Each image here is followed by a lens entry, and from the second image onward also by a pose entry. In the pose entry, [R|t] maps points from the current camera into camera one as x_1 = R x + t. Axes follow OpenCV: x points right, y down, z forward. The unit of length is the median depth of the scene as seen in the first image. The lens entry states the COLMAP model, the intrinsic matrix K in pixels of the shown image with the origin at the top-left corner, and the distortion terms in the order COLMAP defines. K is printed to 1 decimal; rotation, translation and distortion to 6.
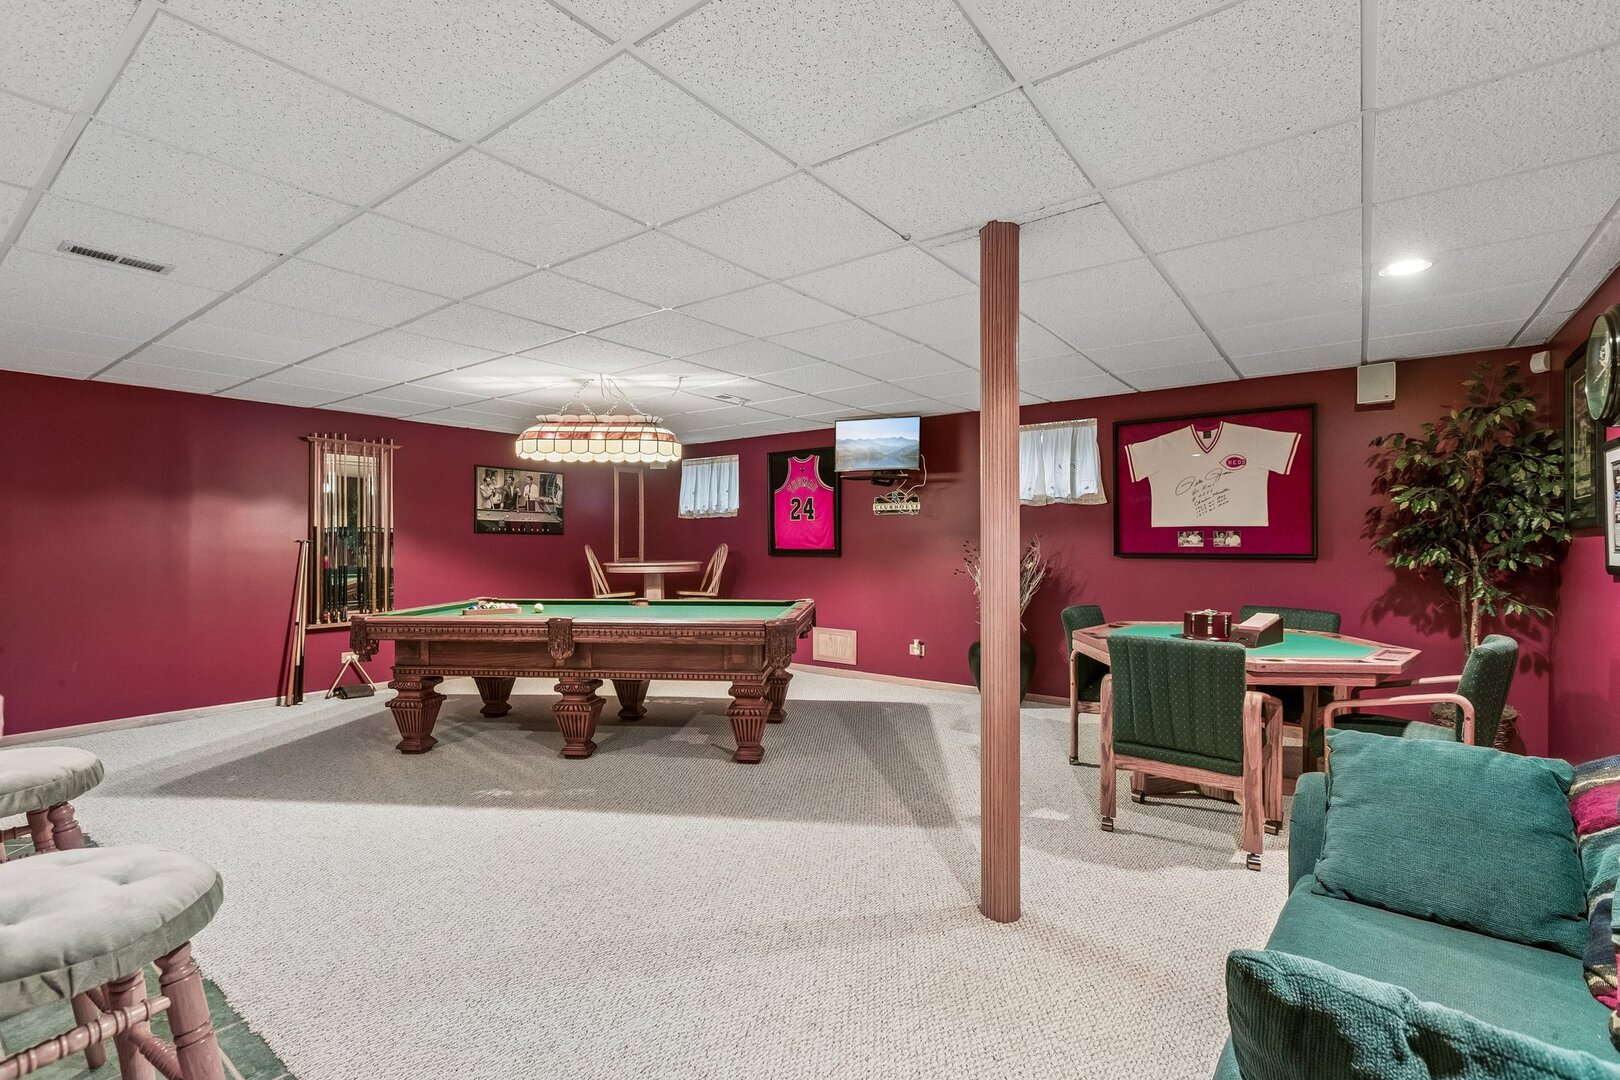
lens RADIAL K [[732.8, 0, 804.9], [0, 732.8, 537.7], [0, 0, 1]] dist [0.003738, -0.000706]
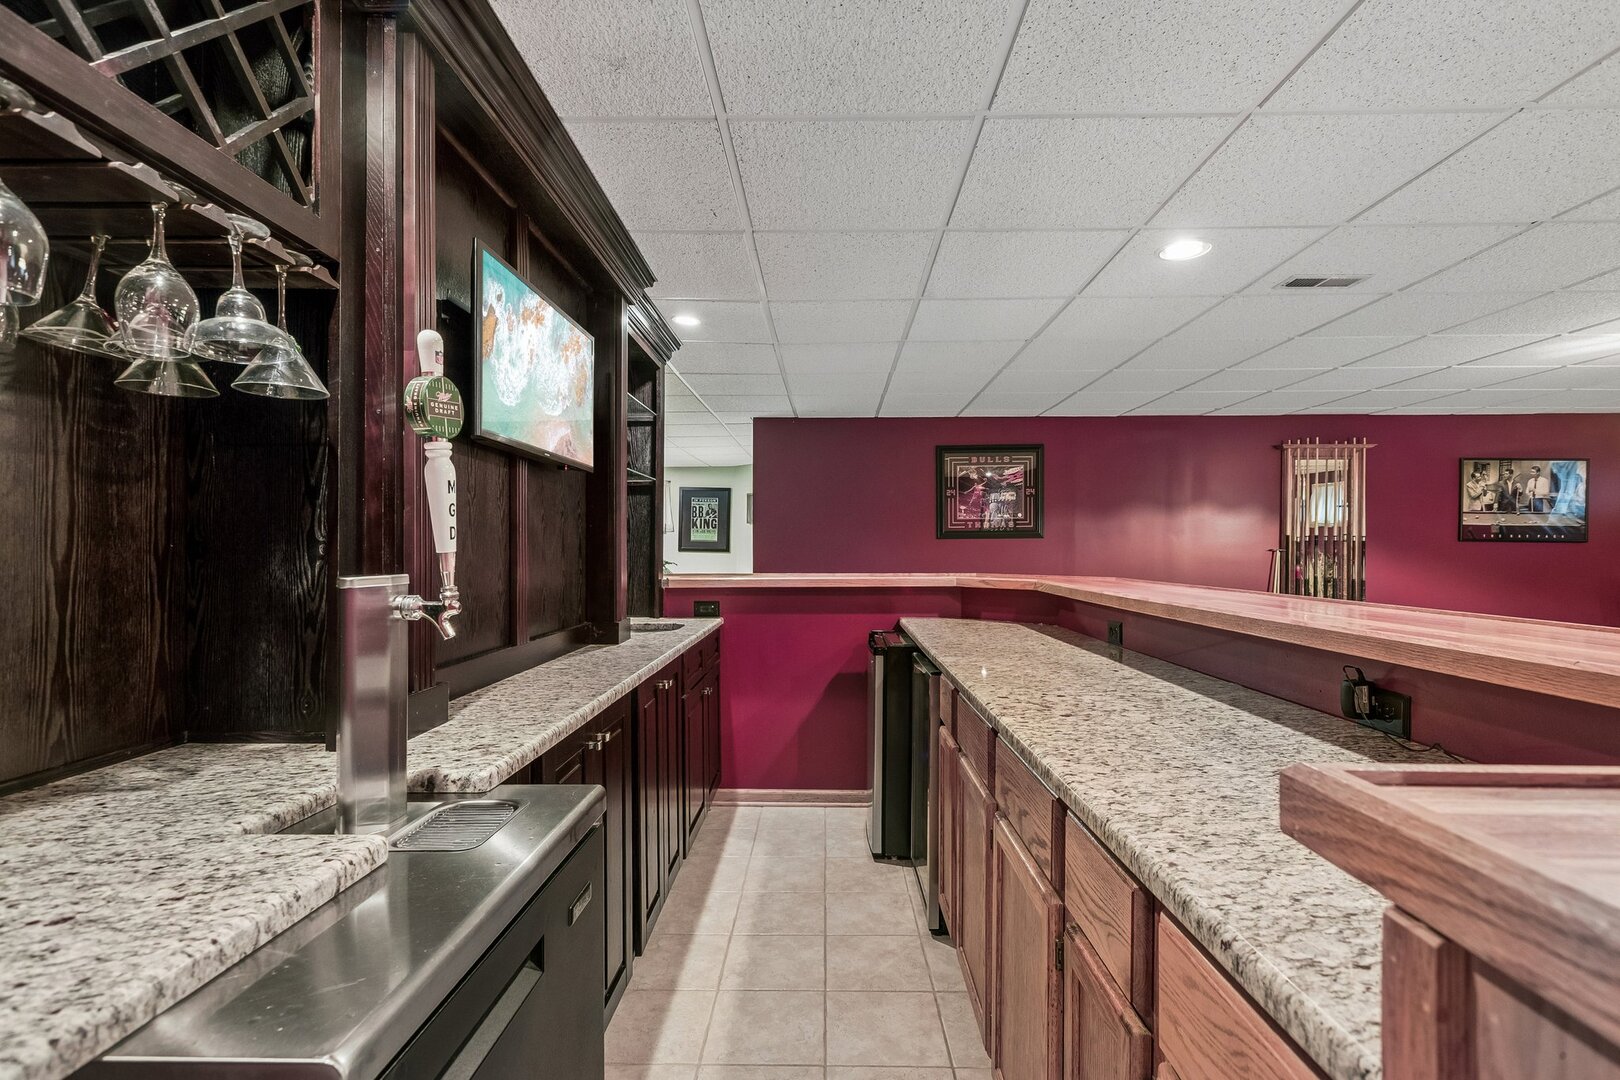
lens RADIAL K [[732.8, 0, 806.1], [0, 732.8, 542.6], [0, 0, 1]] dist [0.003738, -0.000706]
pose [[0.567317, 0.001258, -0.823499, -0.186592], [-0.001192, 0.999999, 0.000706, -0.004253], [0.823499, 0.000582, 0.567318, -0.071745]]
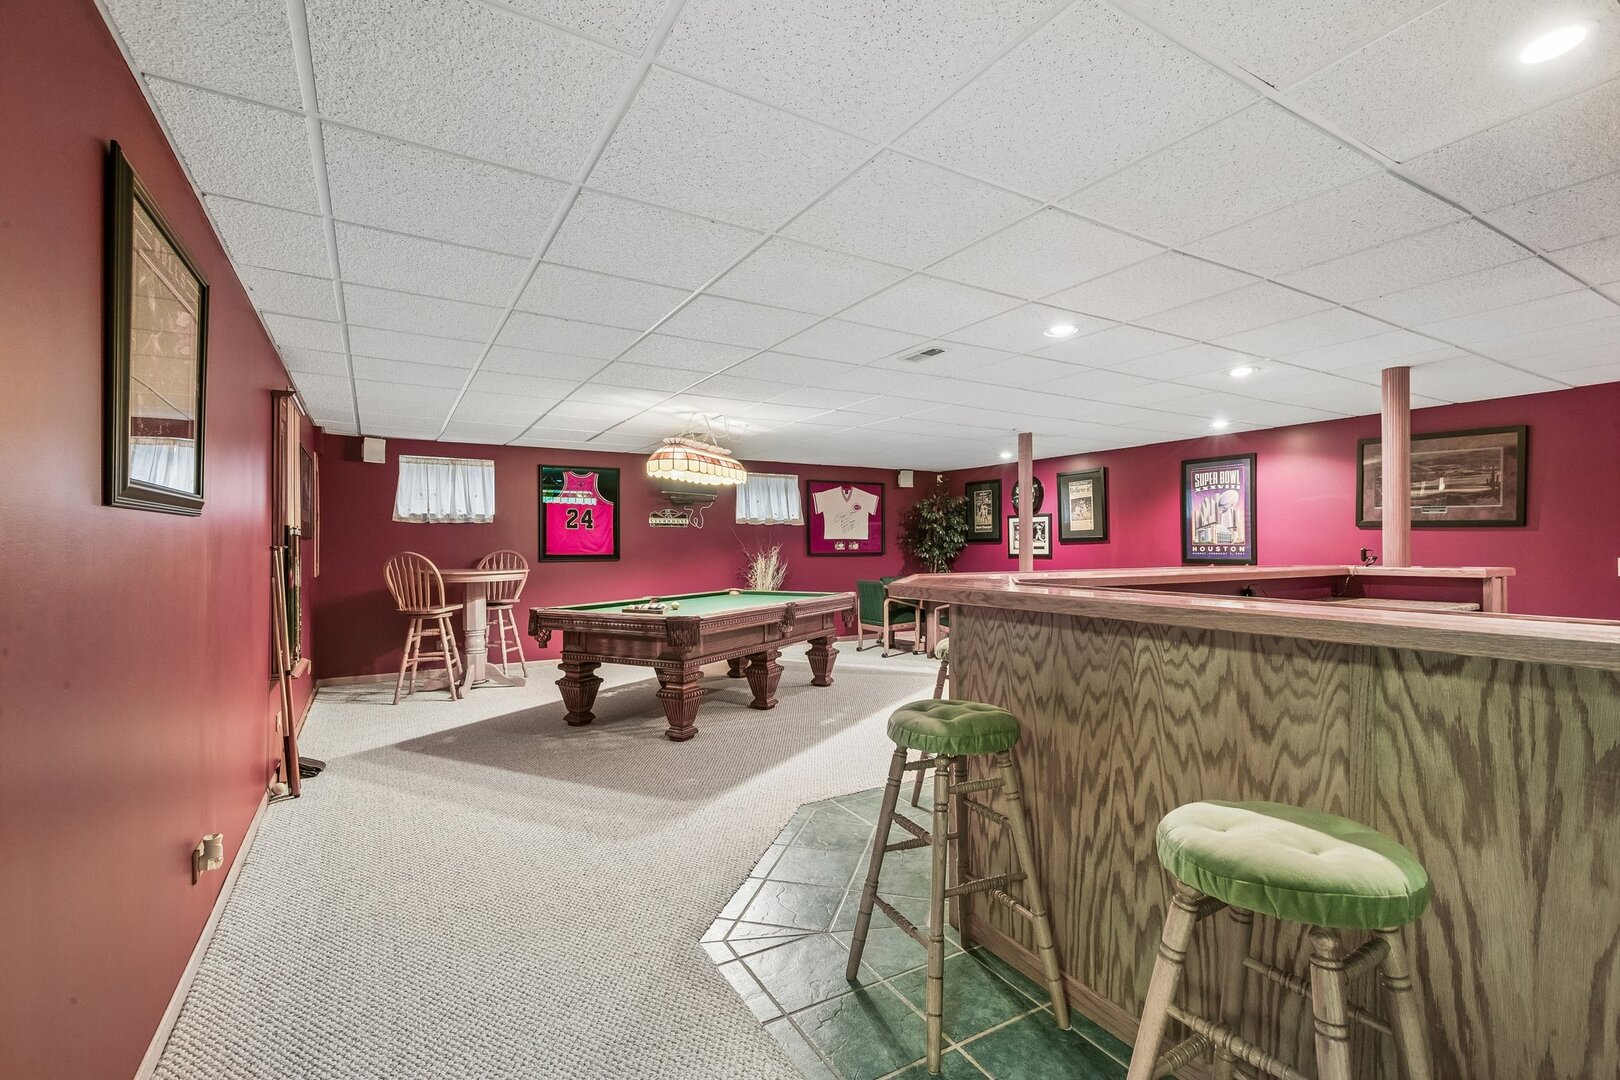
lens RADIAL K [[732.8, 0, 802.8], [0, 732.8, 542.2], [0, 0, 1]] dist [0.003738, -0.000706]
pose [[0.392679, 0.000765, 0.919675, -1.255464], [-0.005024, 0.999987, 0.001314, -0.009057], [-0.919662, -0.005137, 0.392677, 0.331481]]
